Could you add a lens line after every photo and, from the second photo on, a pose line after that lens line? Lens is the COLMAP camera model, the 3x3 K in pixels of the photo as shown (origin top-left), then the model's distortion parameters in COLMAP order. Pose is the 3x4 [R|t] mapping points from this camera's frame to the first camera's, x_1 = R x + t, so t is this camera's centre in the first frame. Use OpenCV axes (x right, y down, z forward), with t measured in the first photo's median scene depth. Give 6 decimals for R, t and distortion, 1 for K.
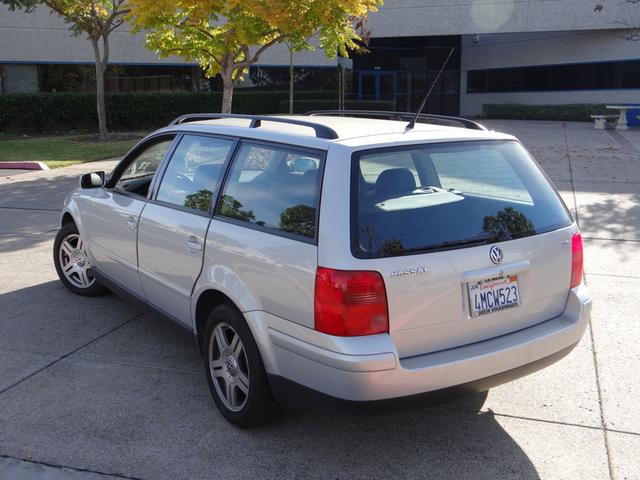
lens RADIAL K [[697.1, 0, 320.7], [0, 697.1, 239.5], [0, 0, 1]] dist [-0.010284, 0.000000]
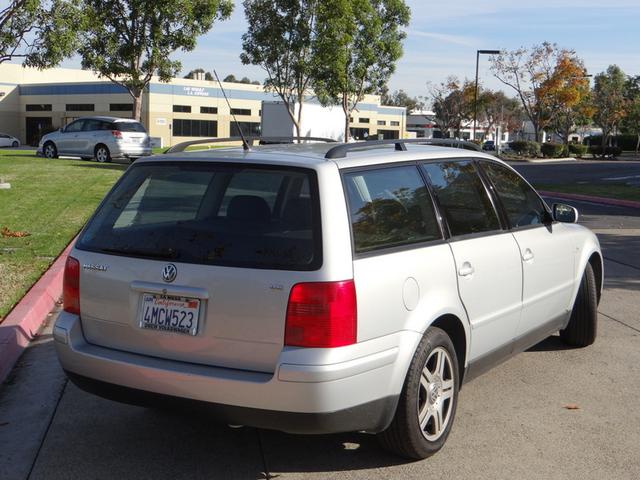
lens RADIAL K [[901.6, 0, 319.8], [0, 901.6, 238.9], [0, 0, 1]] dist [0.009989, 0.000000]
pose [[0.449893, 0.108586, -0.886456, 1.447091], [-0.189130, 0.981652, 0.024260, -0.094363], [0.872826, 0.156741, 0.462176, 0.579335]]
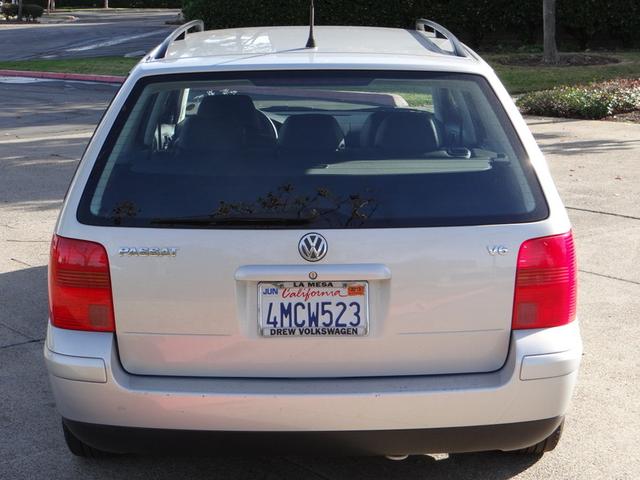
lens RADIAL K [[1265.1, 0, 319.8], [0, 1265.1, 240.7], [0, 0, 1]] dist [0.015808, 0.000000]
pose [[0.846019, 0.103079, -0.523094, 0.848764], [-0.105648, 0.994089, 0.025022, -0.012745], [0.522581, 0.034095, 0.851908, 0.015735]]
